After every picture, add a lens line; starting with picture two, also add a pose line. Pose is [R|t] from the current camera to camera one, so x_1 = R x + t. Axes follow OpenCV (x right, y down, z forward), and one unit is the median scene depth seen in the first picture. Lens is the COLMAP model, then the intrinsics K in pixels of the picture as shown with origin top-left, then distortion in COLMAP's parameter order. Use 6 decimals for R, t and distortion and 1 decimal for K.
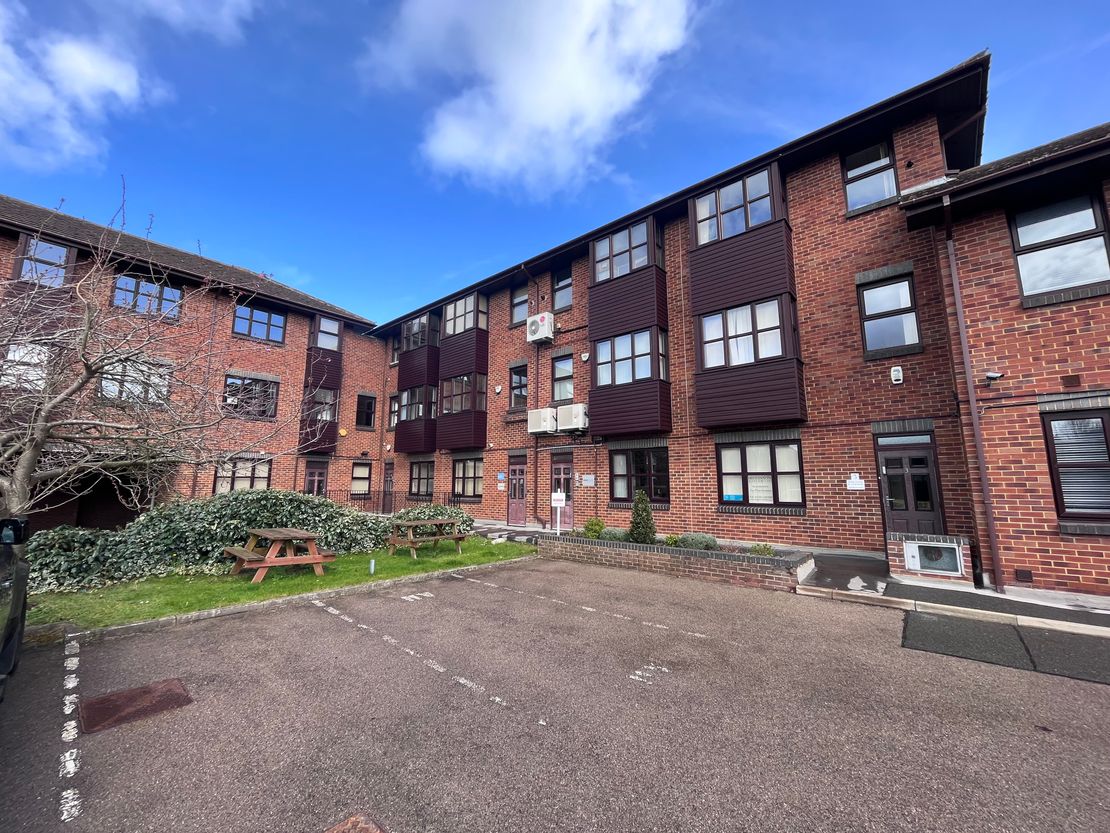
lens RADIAL K [[446.8, 0, 554.8], [0, 446.8, 415.2], [0, 0, 1]] dist [-0.008505, -0.000060]
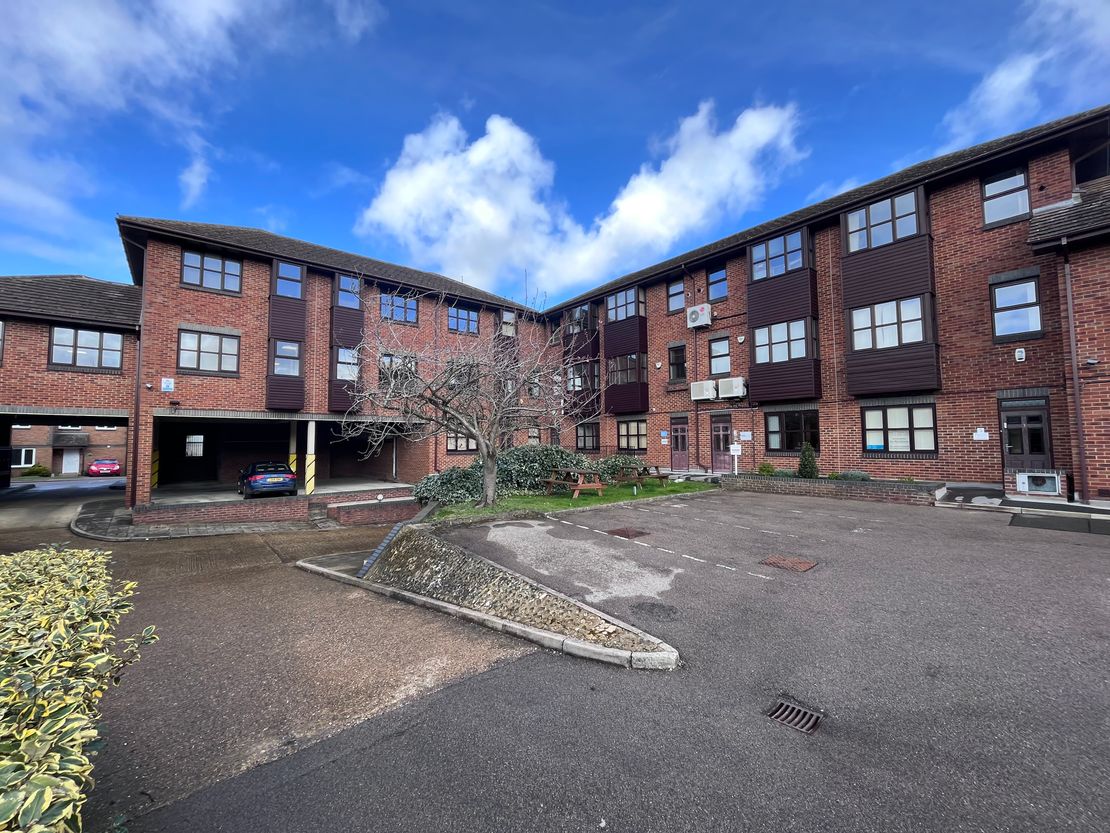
lens RADIAL K [[446.8, 0, 553.6], [0, 446.8, 415.9], [0, 0, 1]] dist [-0.008505, -0.000060]
pose [[0.985746, -0.019928, -0.167056, -0.319085], [0.035957, 0.994972, 0.093480, -0.065894], [0.164353, -0.098155, 0.981506, -0.447725]]
